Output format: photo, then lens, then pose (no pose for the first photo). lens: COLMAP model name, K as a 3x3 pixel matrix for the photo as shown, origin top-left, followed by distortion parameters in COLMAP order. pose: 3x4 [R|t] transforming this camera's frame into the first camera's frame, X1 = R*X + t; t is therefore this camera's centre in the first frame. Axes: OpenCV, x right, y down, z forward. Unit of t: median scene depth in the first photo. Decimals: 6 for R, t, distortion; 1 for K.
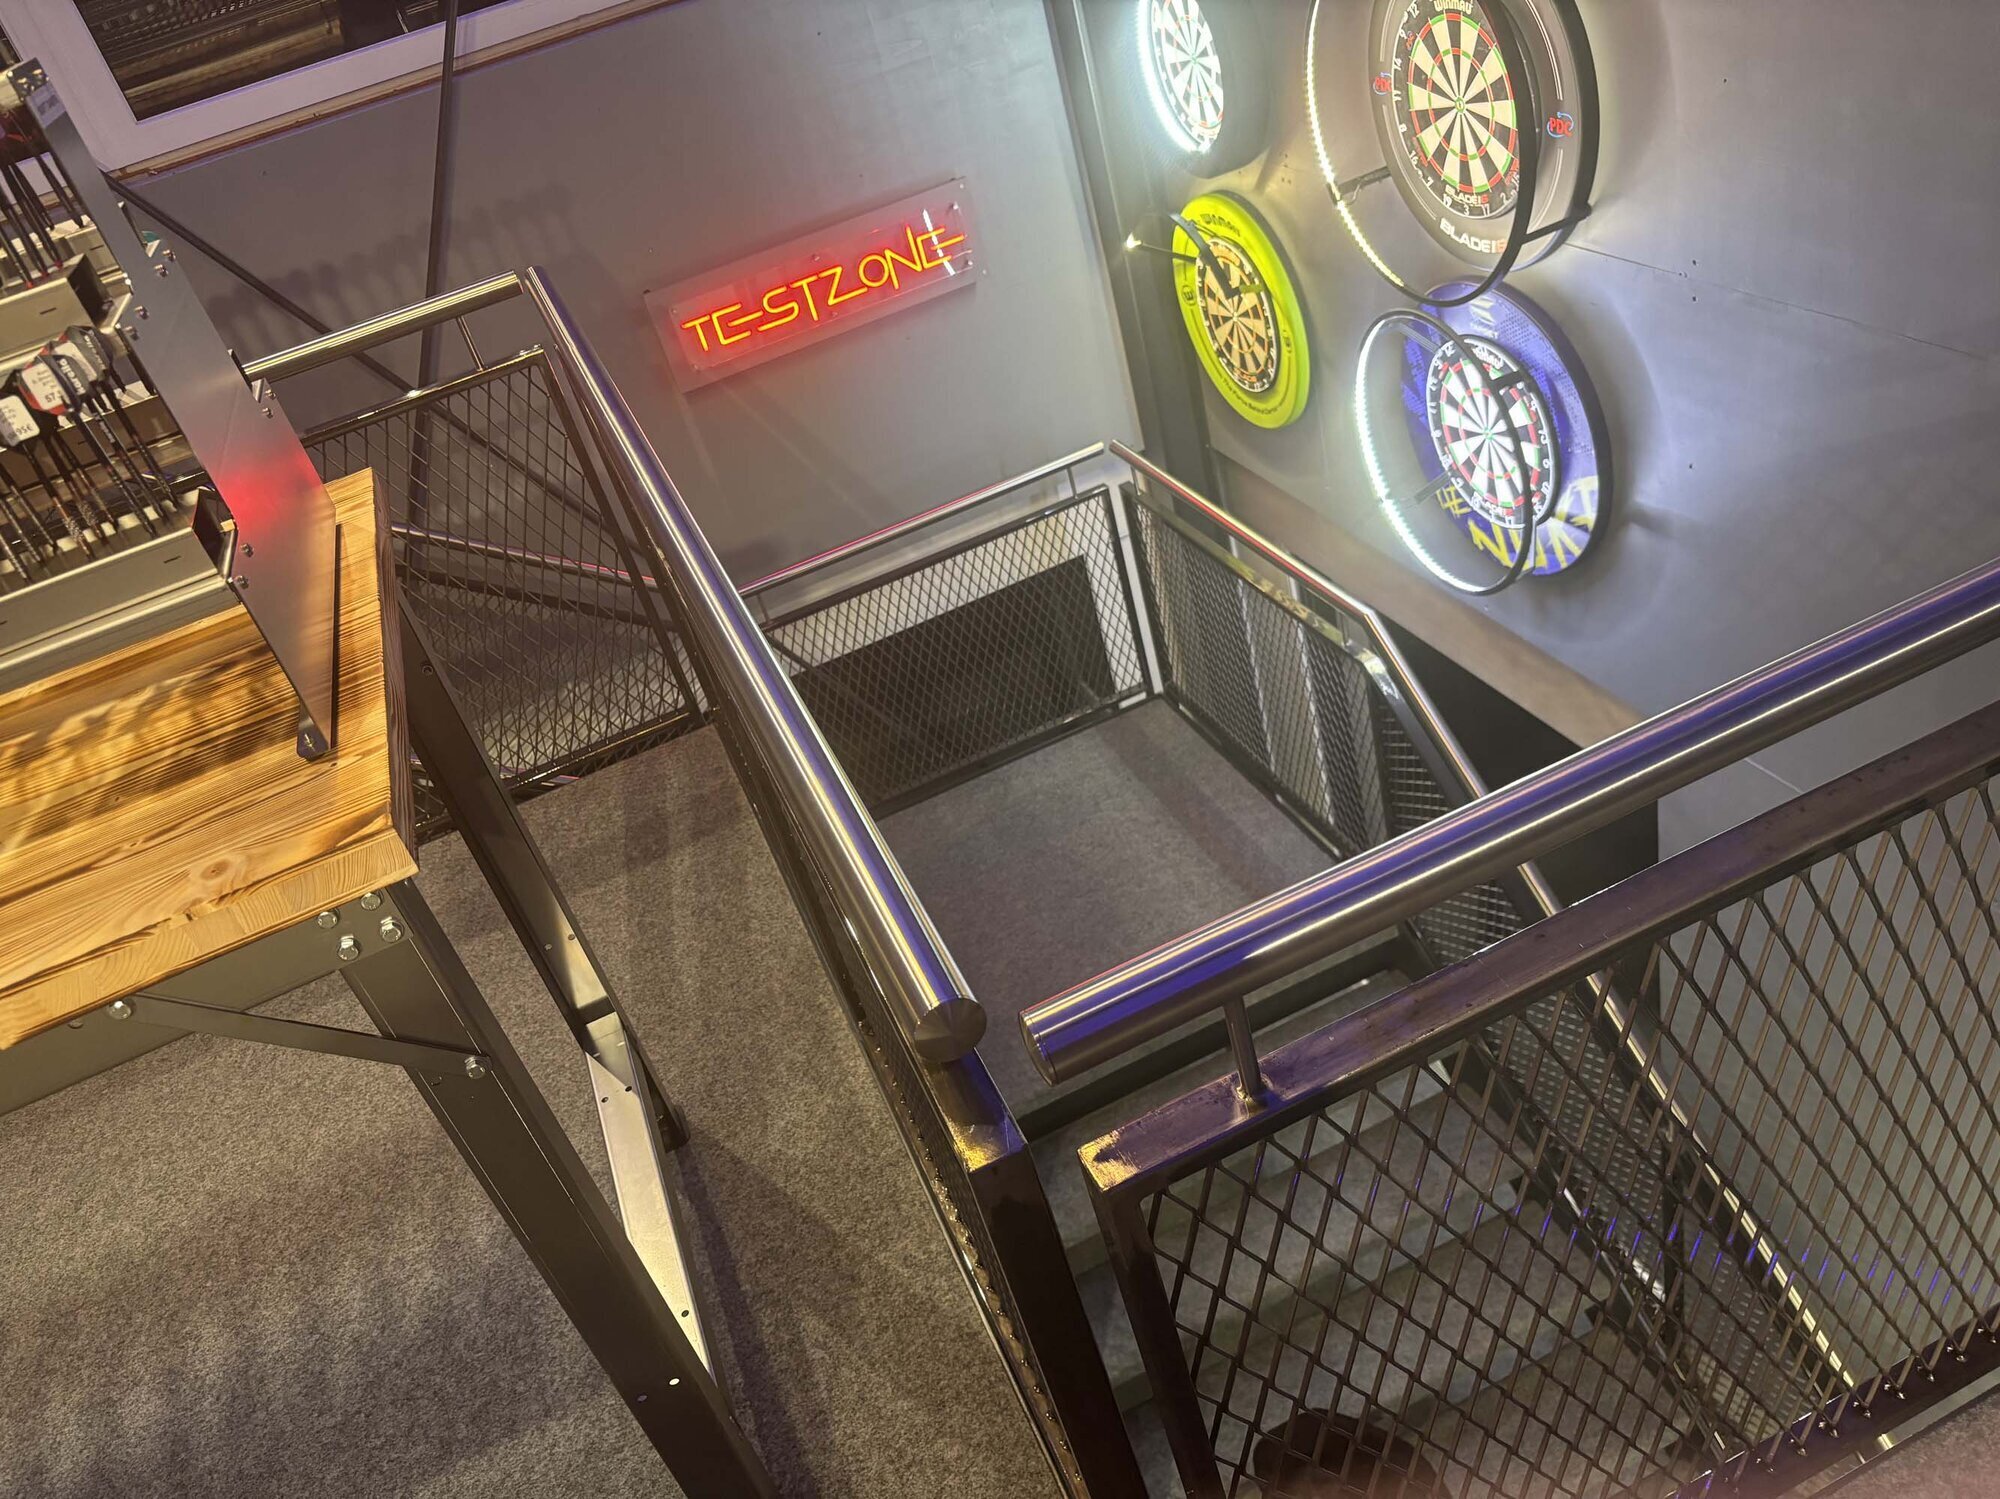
lens RADIAL K [[1516.0, 0, 986.6], [0, 1516.0, 711.1], [0, 0, 1]] dist [0.001093, 0.012391]
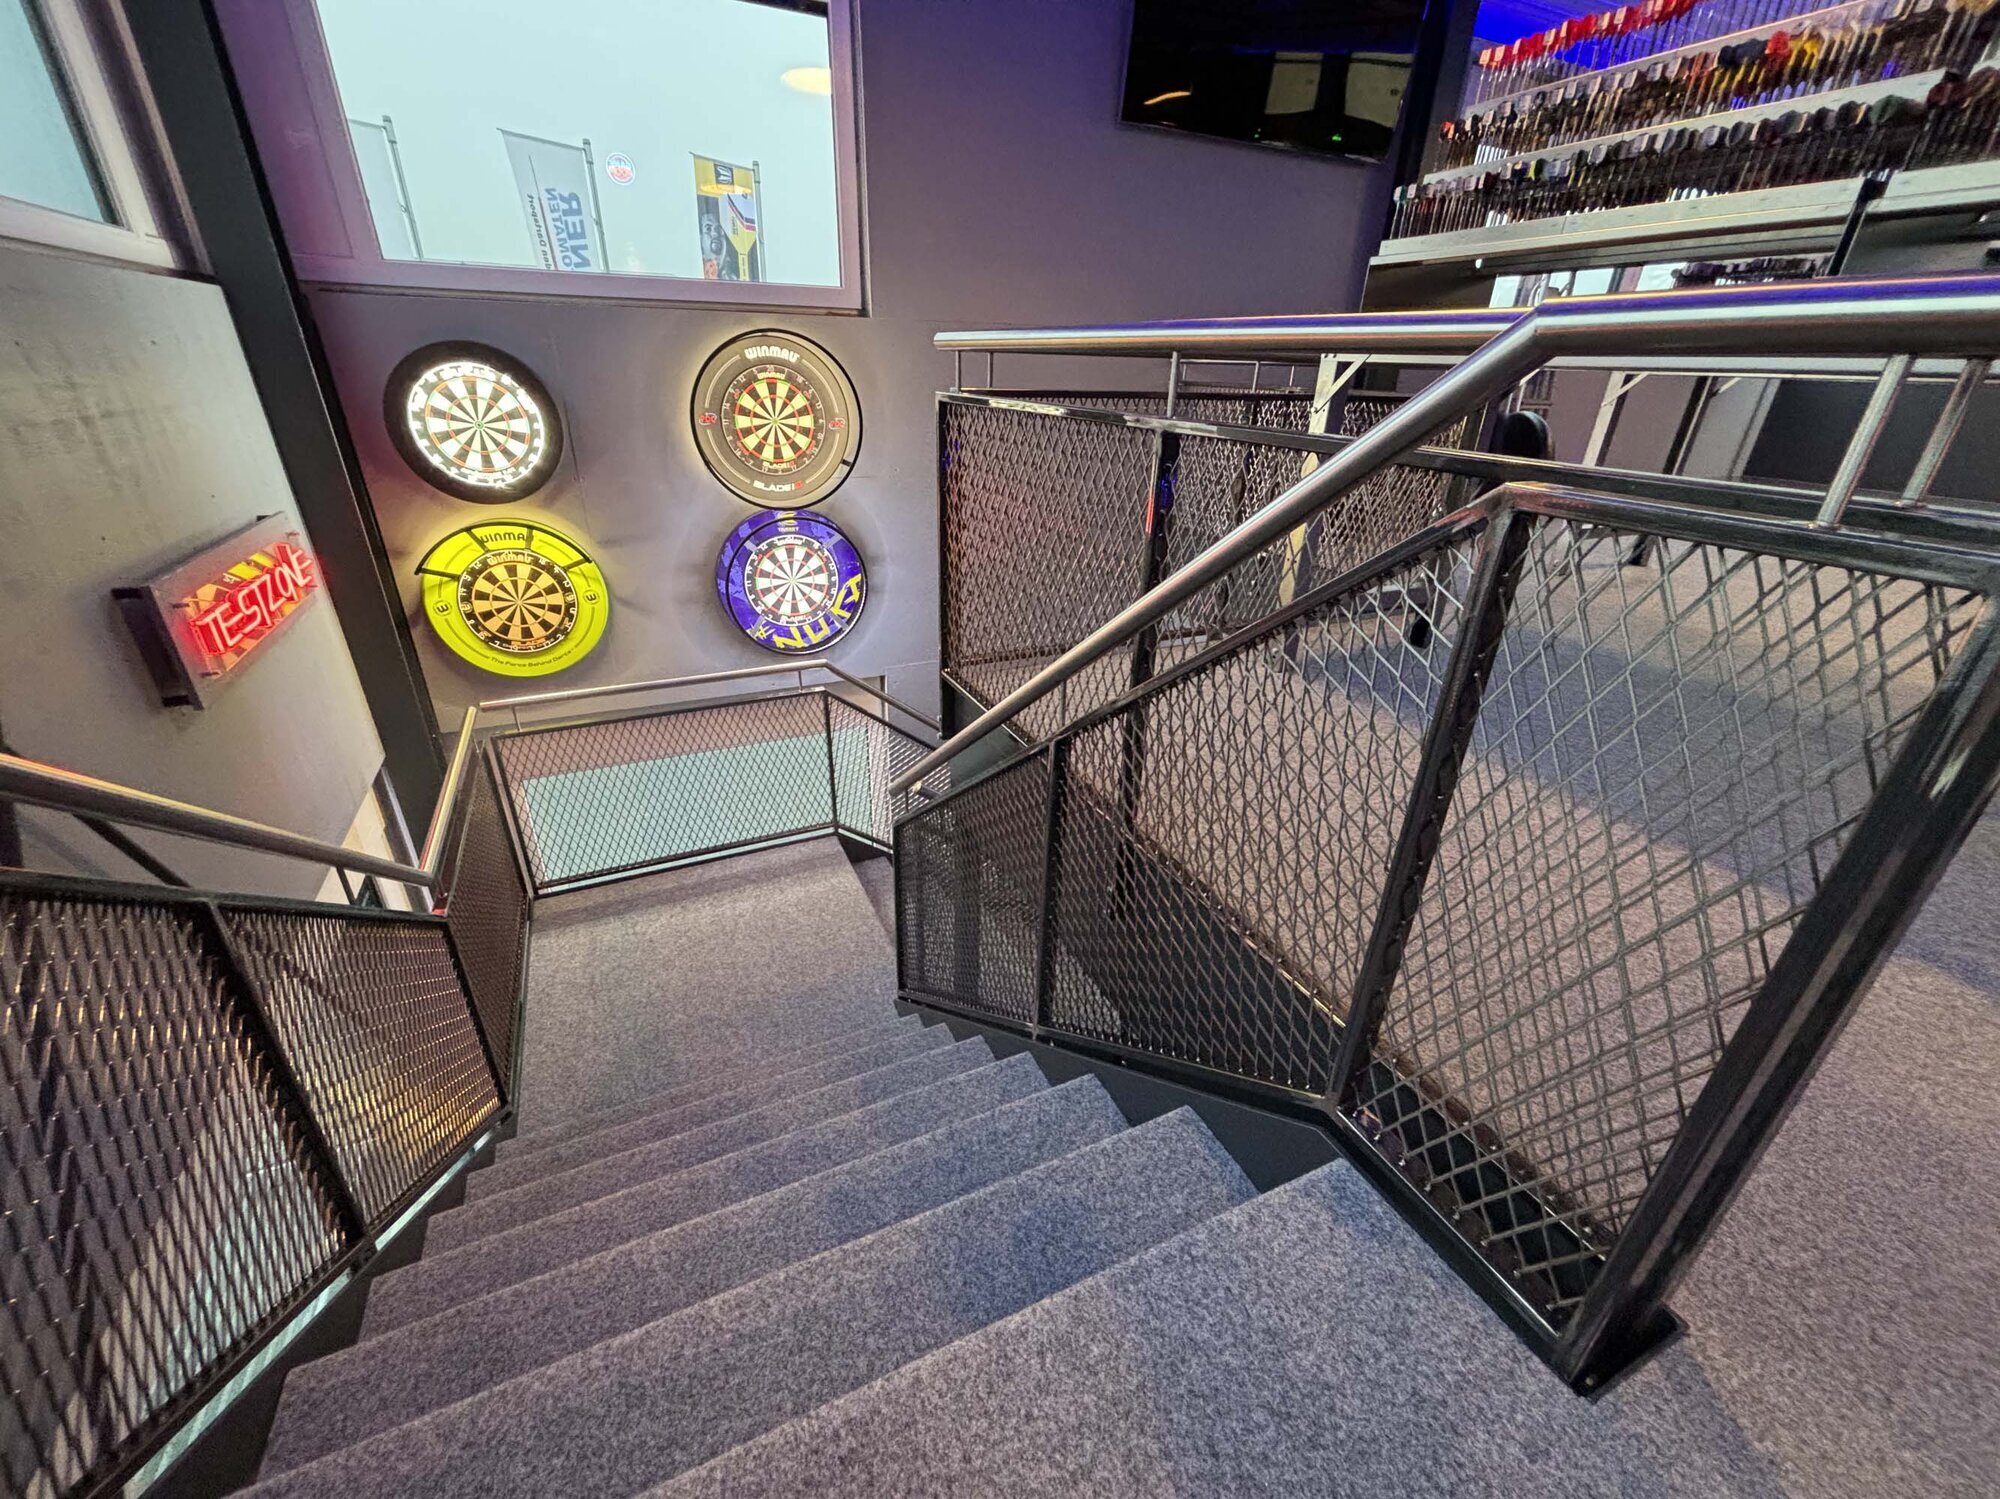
lens RADIAL K [[802.4, 0, 982.5], [0, 802.4, 752.7], [0, 0, 1]] dist [-0.001397, 0.001009]
pose [[-0.052257, -0.203322, 0.977716, -0.893732], [0.541980, 0.816546, 0.198773, -0.065152], [-0.838765, 0.540290, 0.067527, 0.863449]]
